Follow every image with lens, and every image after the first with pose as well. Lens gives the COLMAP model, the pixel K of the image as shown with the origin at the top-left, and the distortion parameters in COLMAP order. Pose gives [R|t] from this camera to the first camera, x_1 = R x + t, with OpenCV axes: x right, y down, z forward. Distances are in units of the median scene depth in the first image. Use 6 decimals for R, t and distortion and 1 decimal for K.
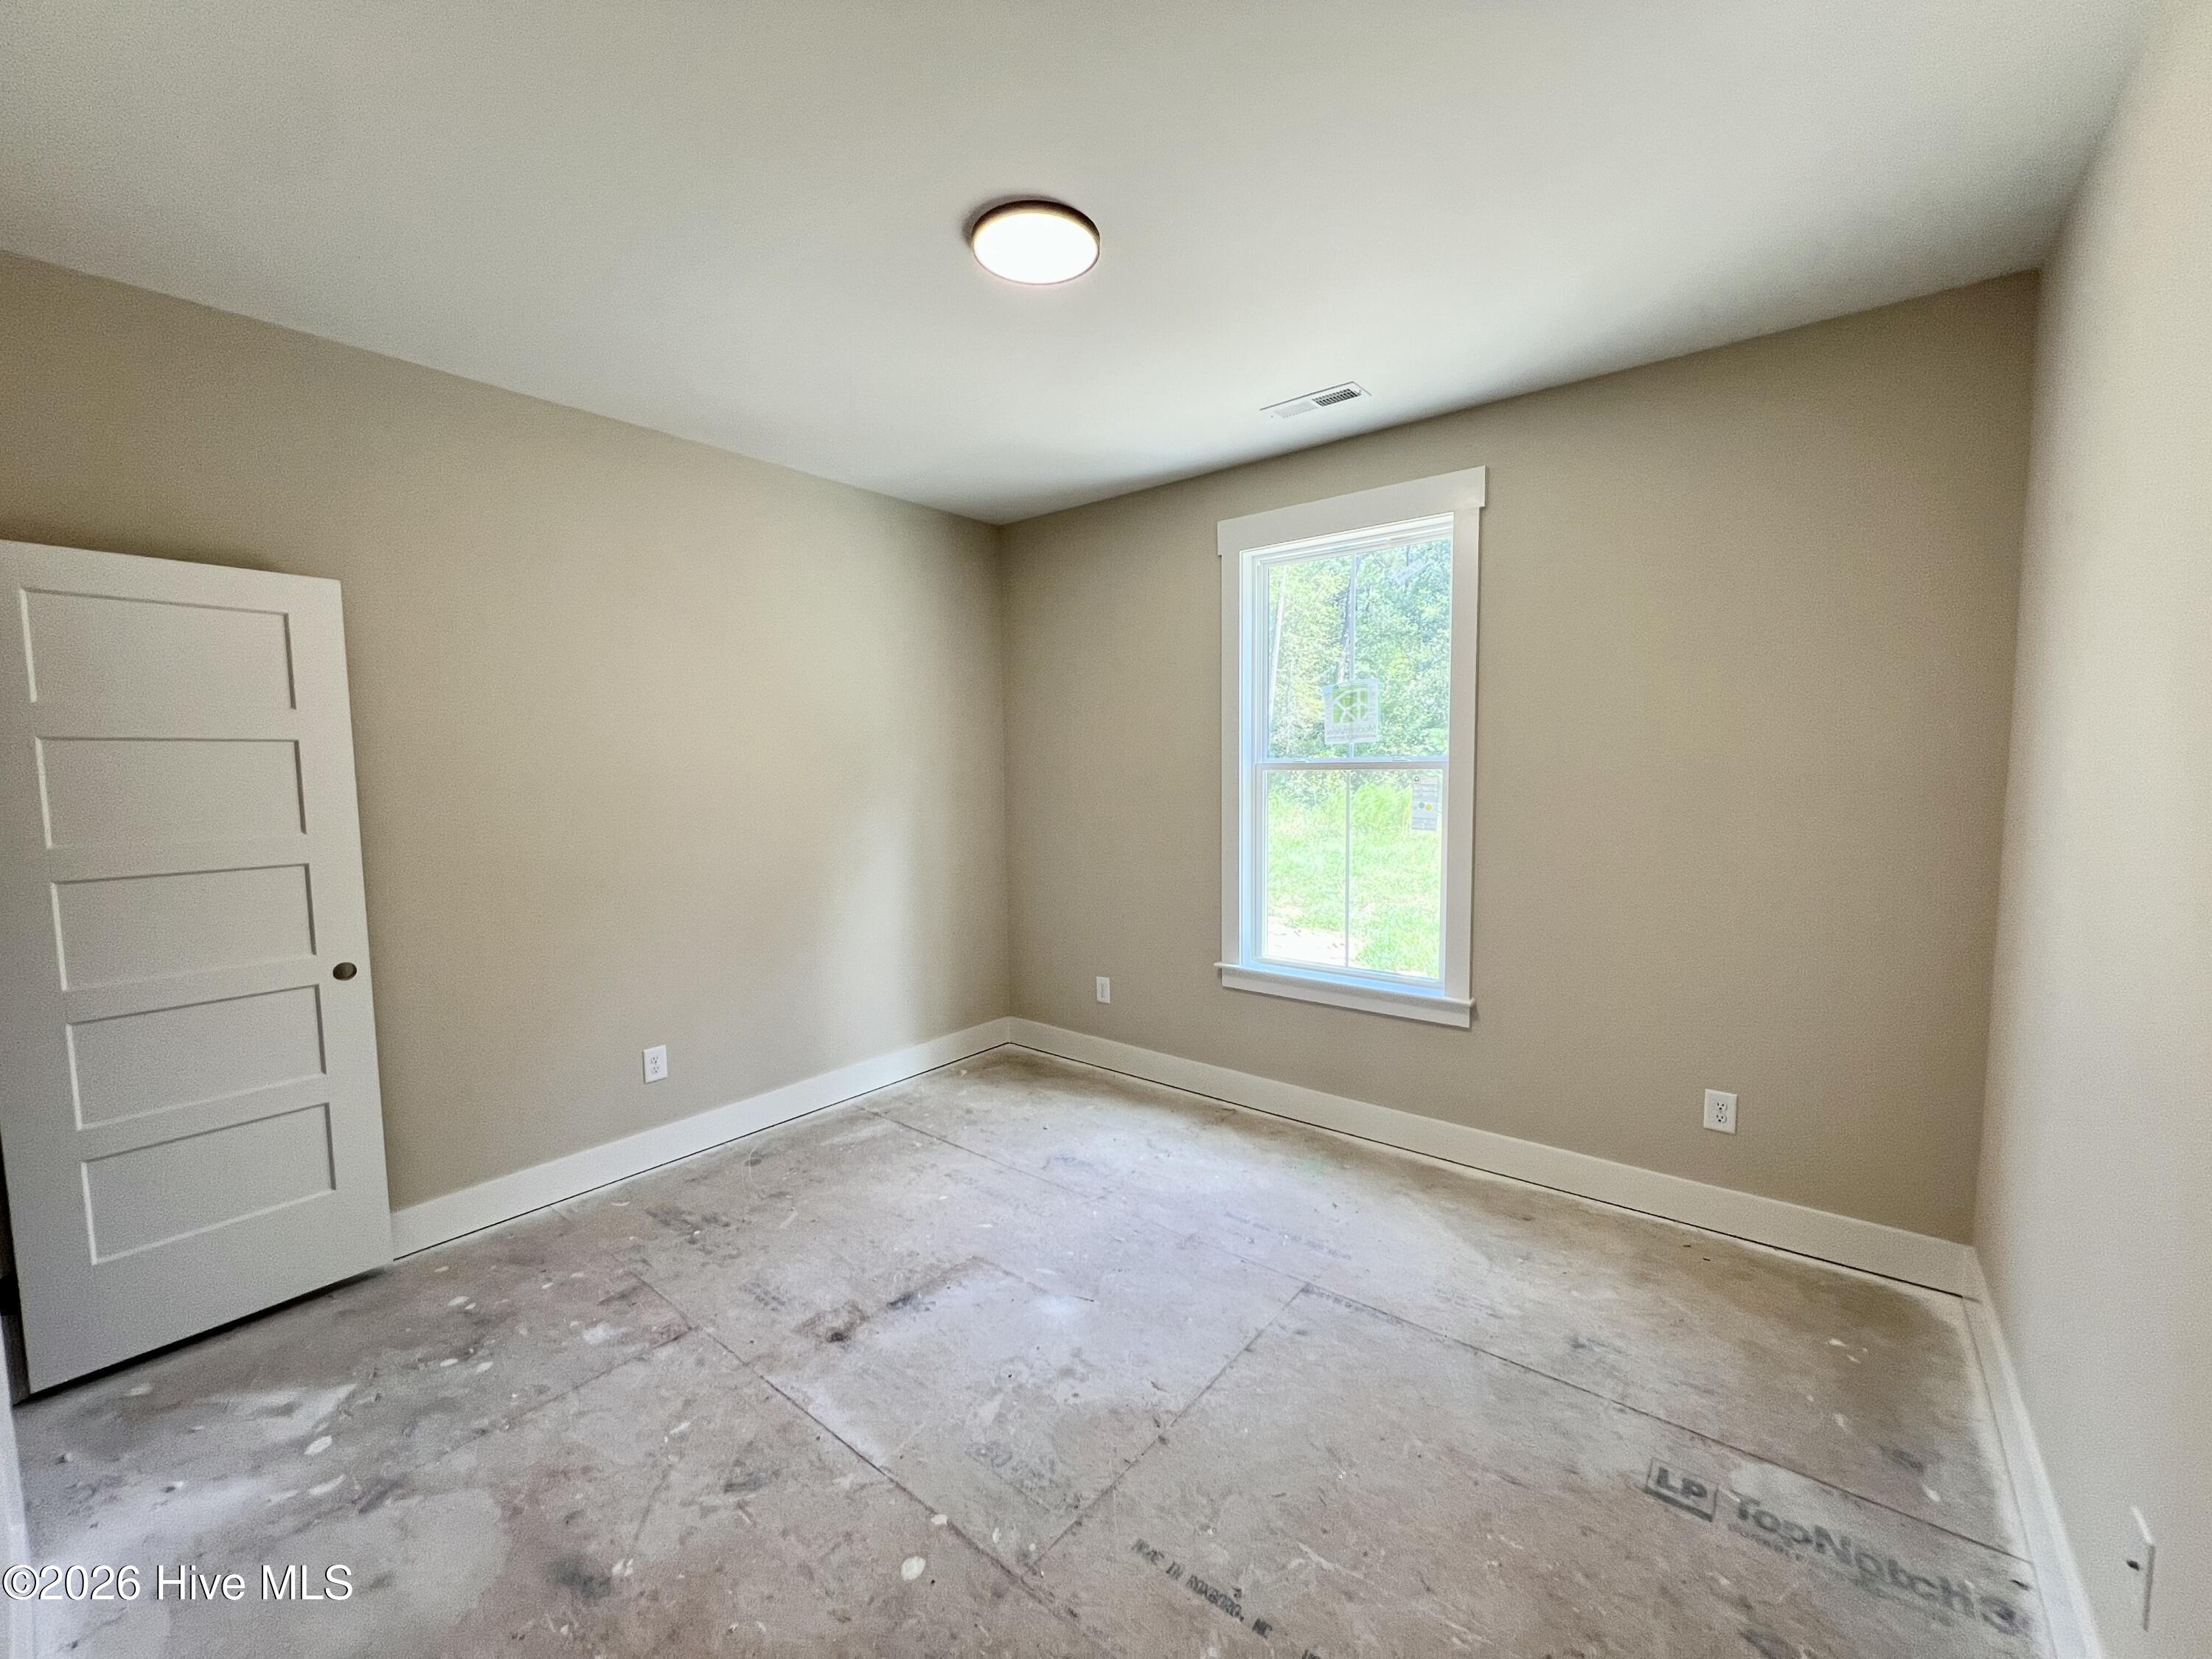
lens RADIAL K [[869.3, 0, 1108.6], [0, 869.3, 825.4], [0, 0, 1]] dist [-0.010291, 0.000062]
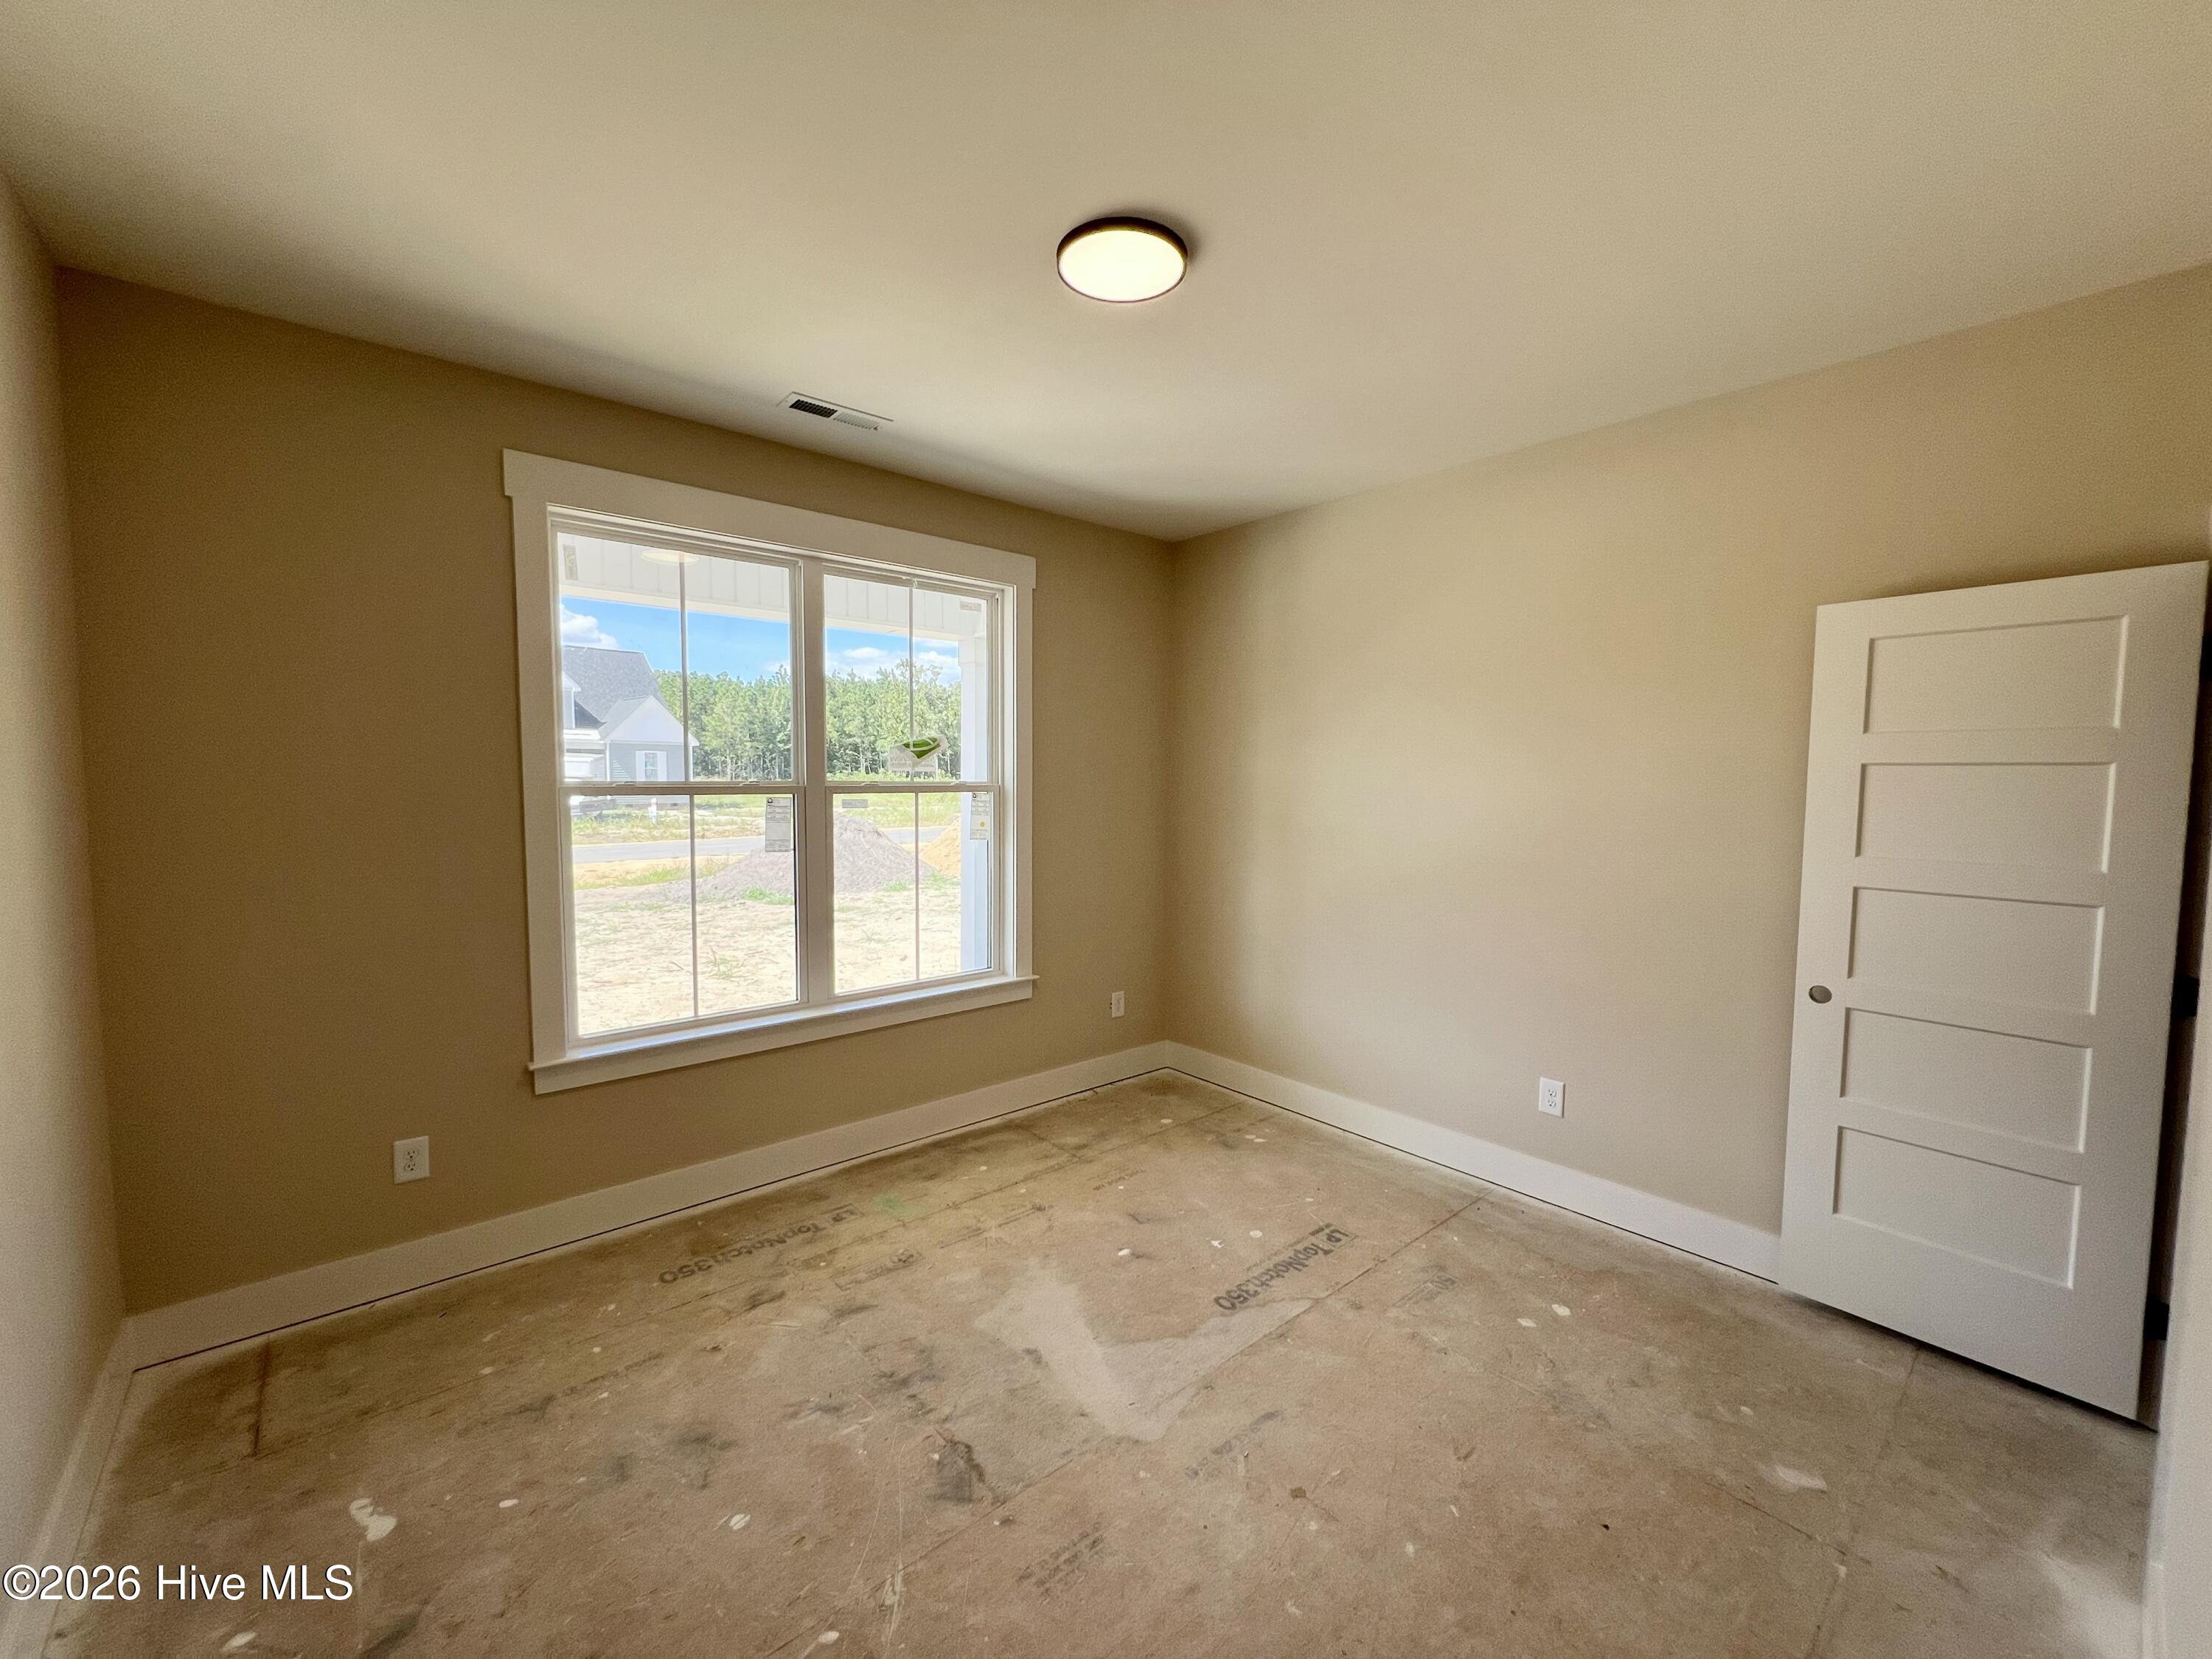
lens RADIAL K [[869.3, 0, 1106.7], [0, 869.3, 830.6], [0, 0, 1]] dist [-0.010291, 0.000062]
pose [[0.196040, -0.052211, 0.979205, -1.071683], [0.066476, 0.996992, 0.039850, -0.070489], [-0.978340, 0.057281, 0.198921, 0.858362]]
